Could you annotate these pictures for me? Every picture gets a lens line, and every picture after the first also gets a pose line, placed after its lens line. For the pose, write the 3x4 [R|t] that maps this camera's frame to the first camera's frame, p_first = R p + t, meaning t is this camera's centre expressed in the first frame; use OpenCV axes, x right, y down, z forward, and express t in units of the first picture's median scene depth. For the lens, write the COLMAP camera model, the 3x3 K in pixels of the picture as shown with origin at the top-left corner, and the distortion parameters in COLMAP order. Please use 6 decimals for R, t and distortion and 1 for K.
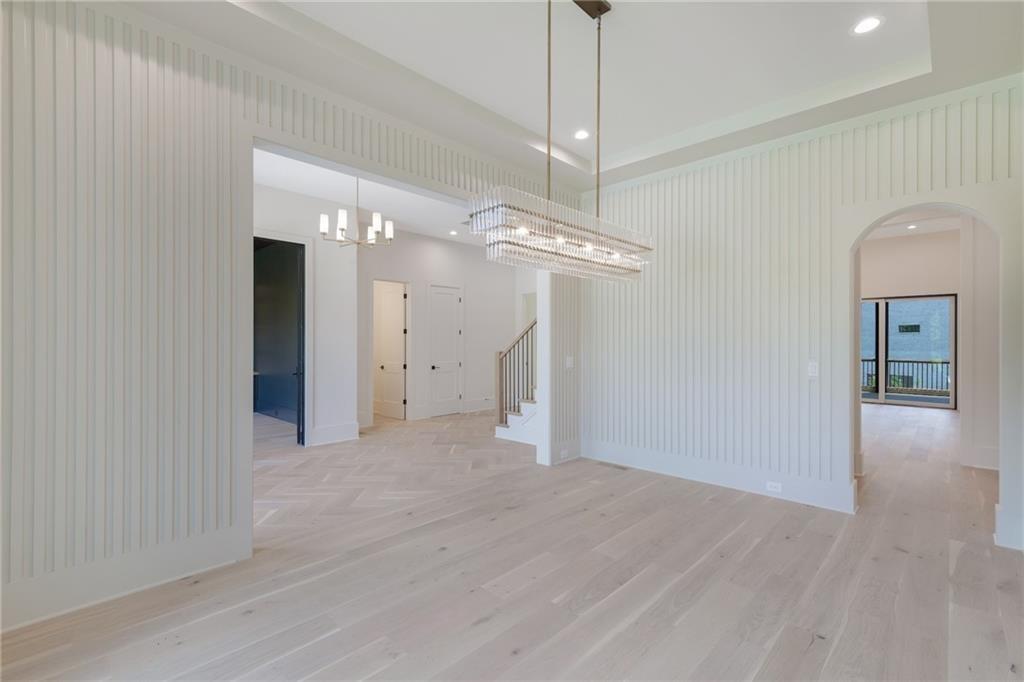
lens RADIAL K [[458.5, 0, 512.0], [0, 458.5, 341.0], [0, 0, 1]] dist [0.001130, 0.000176]
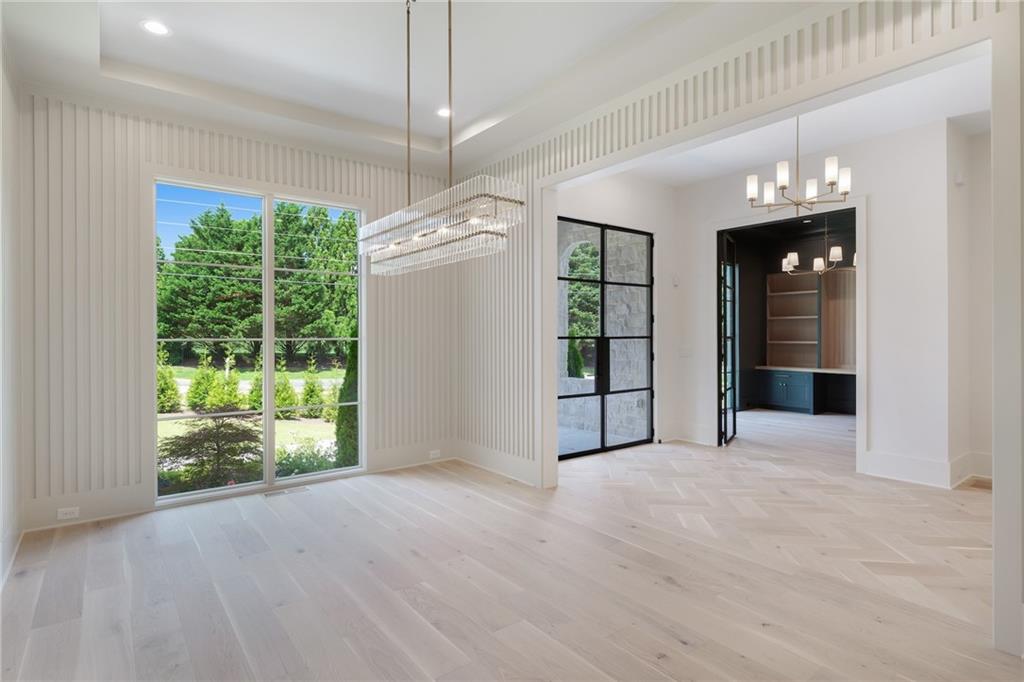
lens RADIAL K [[543.4, 0, 512.0], [0, 543.4, 341.0], [0, 0, 1]] dist [0.000969, 0.000200]
pose [[-0.164227, 0.005846, -0.986405, 1.034920], [0.003660, 0.999979, 0.005317, 0.010135], [0.986416, -0.002737, -0.164245, 1.138260]]
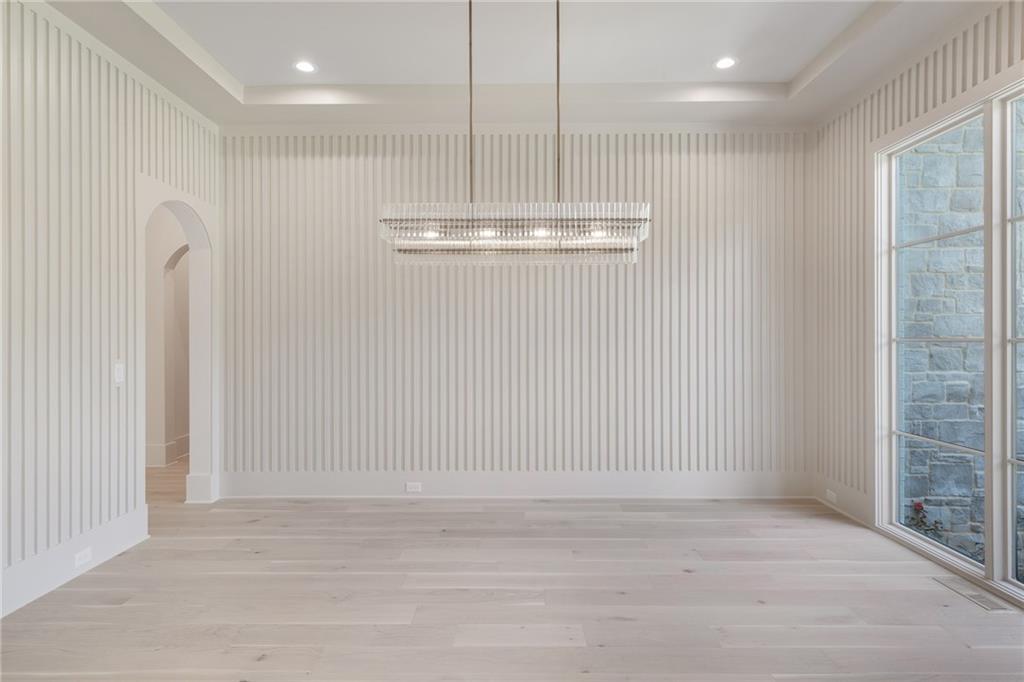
lens RADIAL K [[543.4, 0, 512.0], [0, 543.4, 341.0], [0, 0, 1]] dist [0.000969, 0.000200]
pose [[-0.679954, -0.010198, 0.733184, -0.569239], [-0.003930, 0.999940, 0.010264, -0.000815], [-0.733245, 0.004098, -0.679953, 1.484120]]
